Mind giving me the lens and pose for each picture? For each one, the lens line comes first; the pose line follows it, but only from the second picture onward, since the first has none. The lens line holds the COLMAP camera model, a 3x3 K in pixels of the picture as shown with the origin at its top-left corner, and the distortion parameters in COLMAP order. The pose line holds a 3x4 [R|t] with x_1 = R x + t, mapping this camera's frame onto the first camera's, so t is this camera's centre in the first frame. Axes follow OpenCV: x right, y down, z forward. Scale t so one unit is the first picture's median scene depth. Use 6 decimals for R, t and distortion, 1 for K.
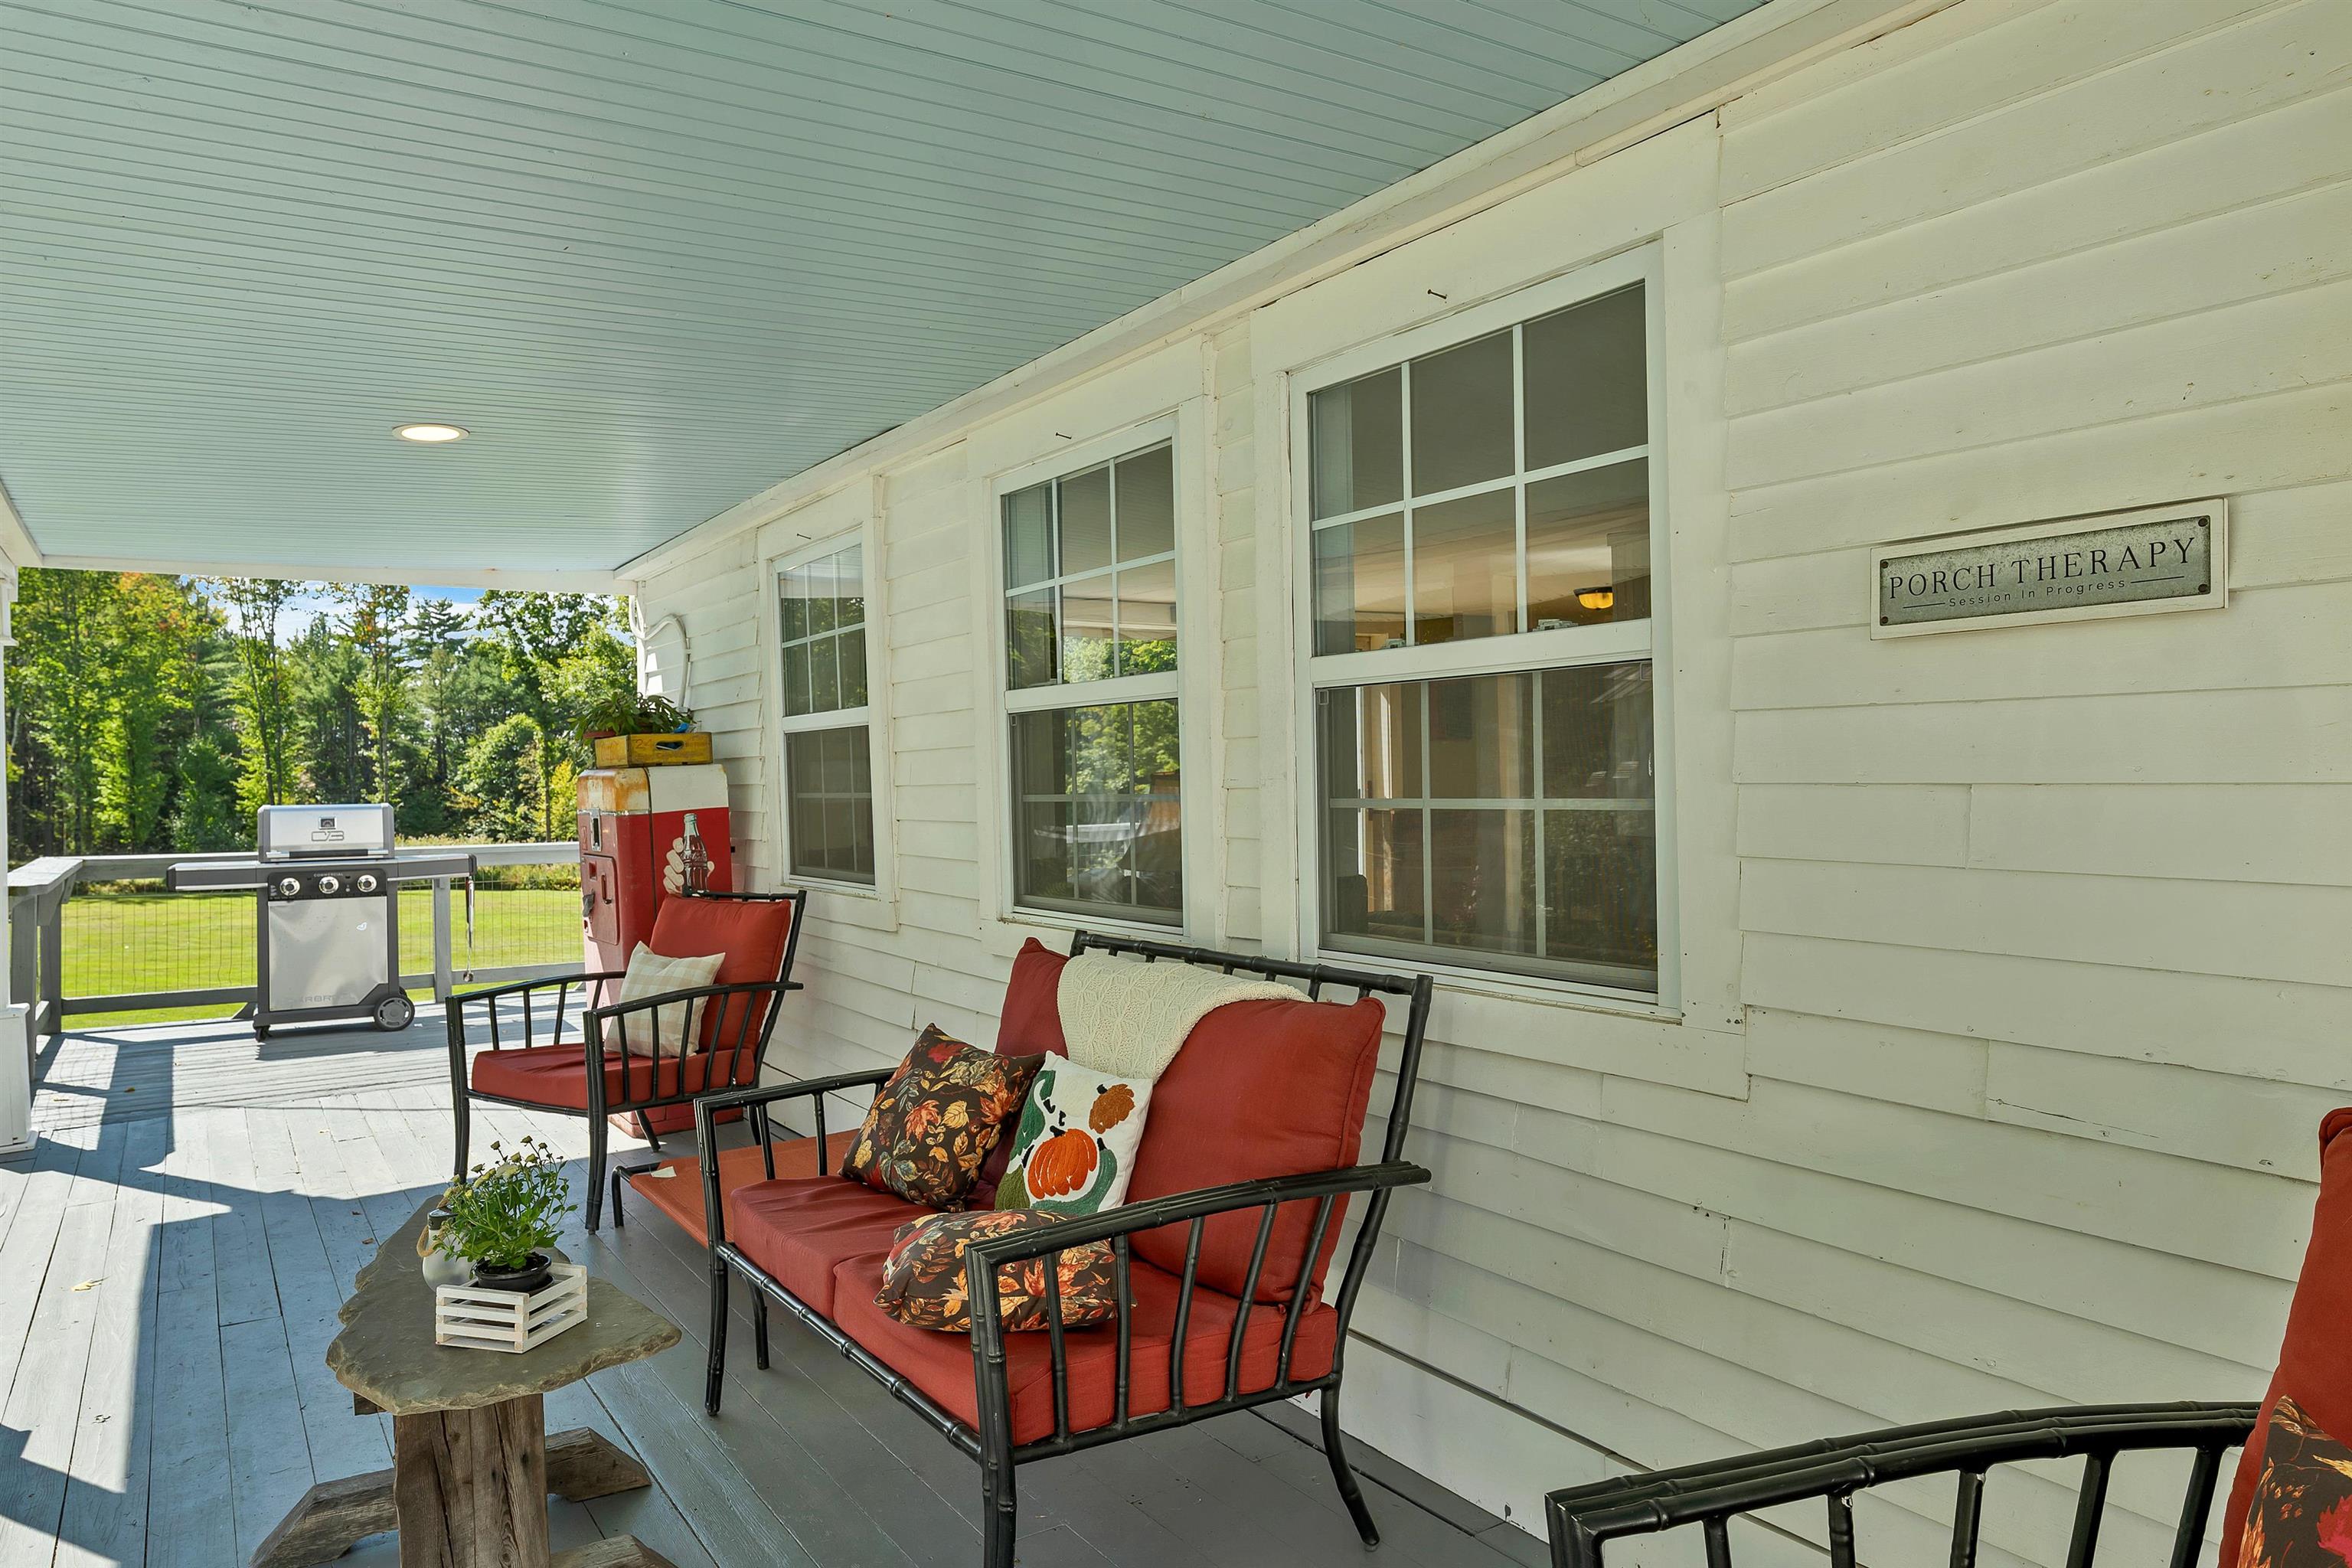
lens RADIAL K [[1500.2, 0, 1175.9], [0, 1500.2, 778.0], [0, 0, 1]] dist [-0.001083, -0.000445]
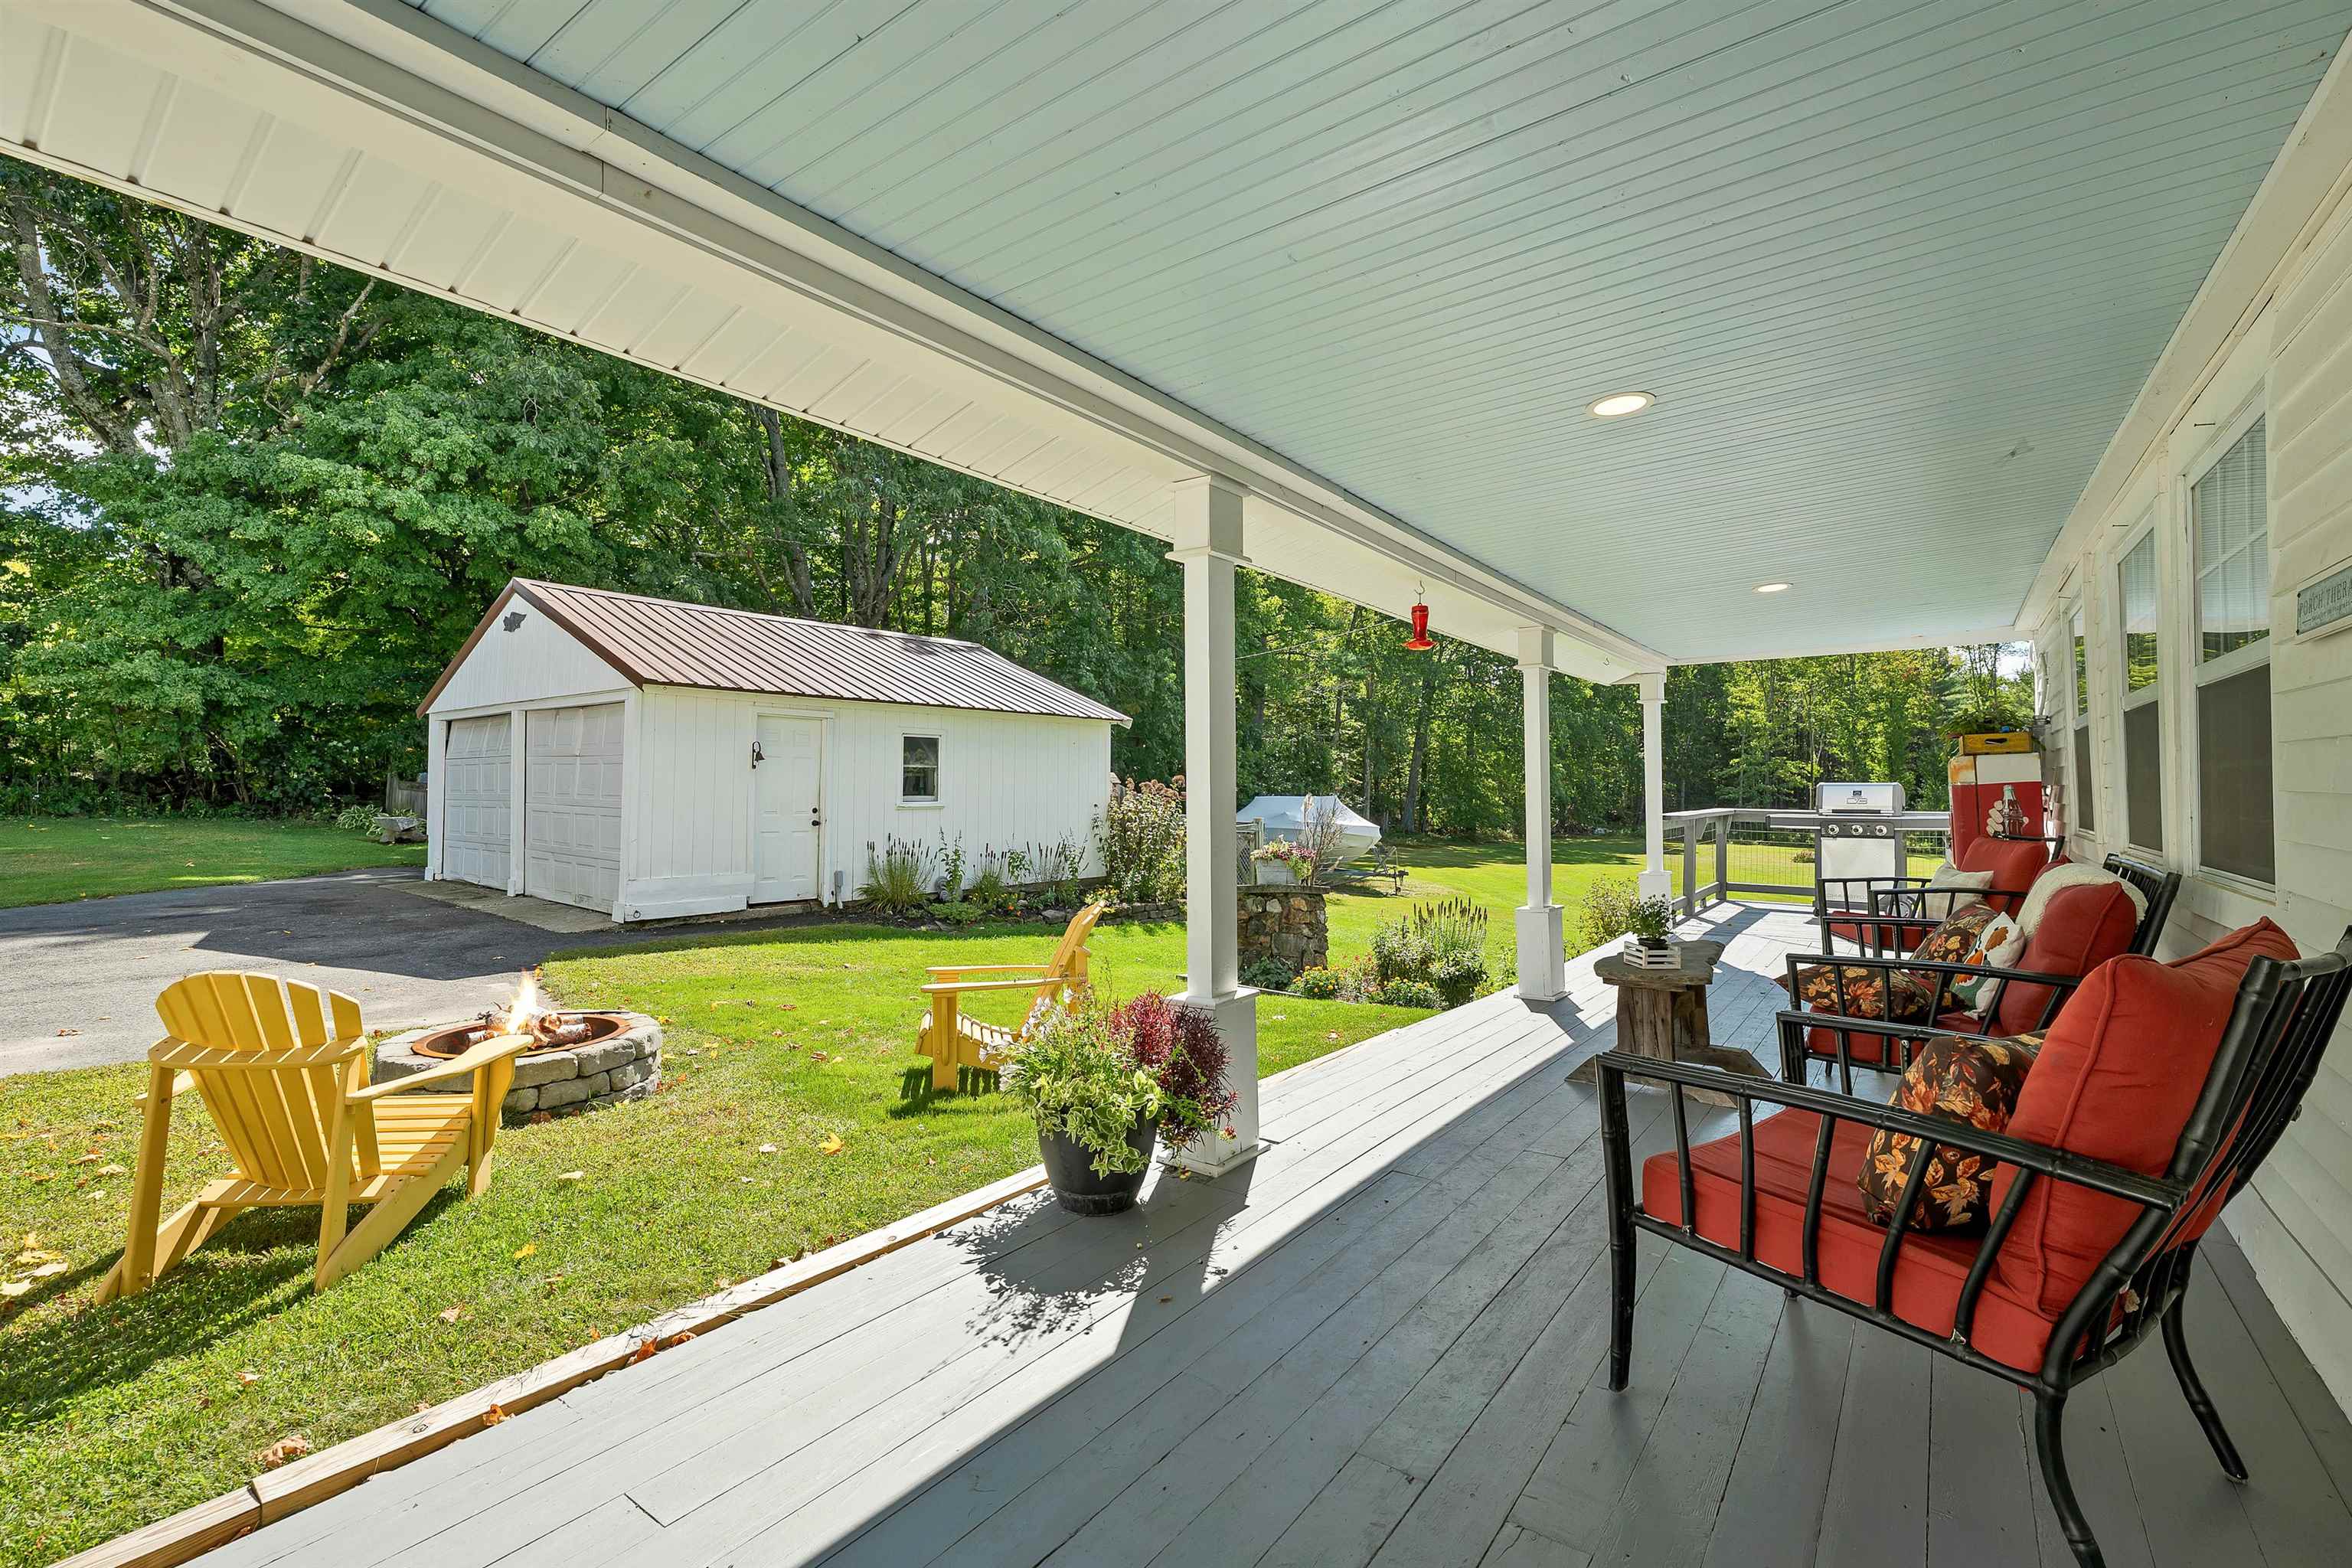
lens RADIAL K [[990.3, 0, 1180.5], [0, 990.3, 775.8], [0, 0, 1]] dist [0.000051, -0.000063]
pose [[0.329042, 0.002406, -0.944312, 1.229987], [-0.002189, 0.999996, 0.001785, 0.049940], [0.944313, 0.001480, 0.329046, -0.459792]]
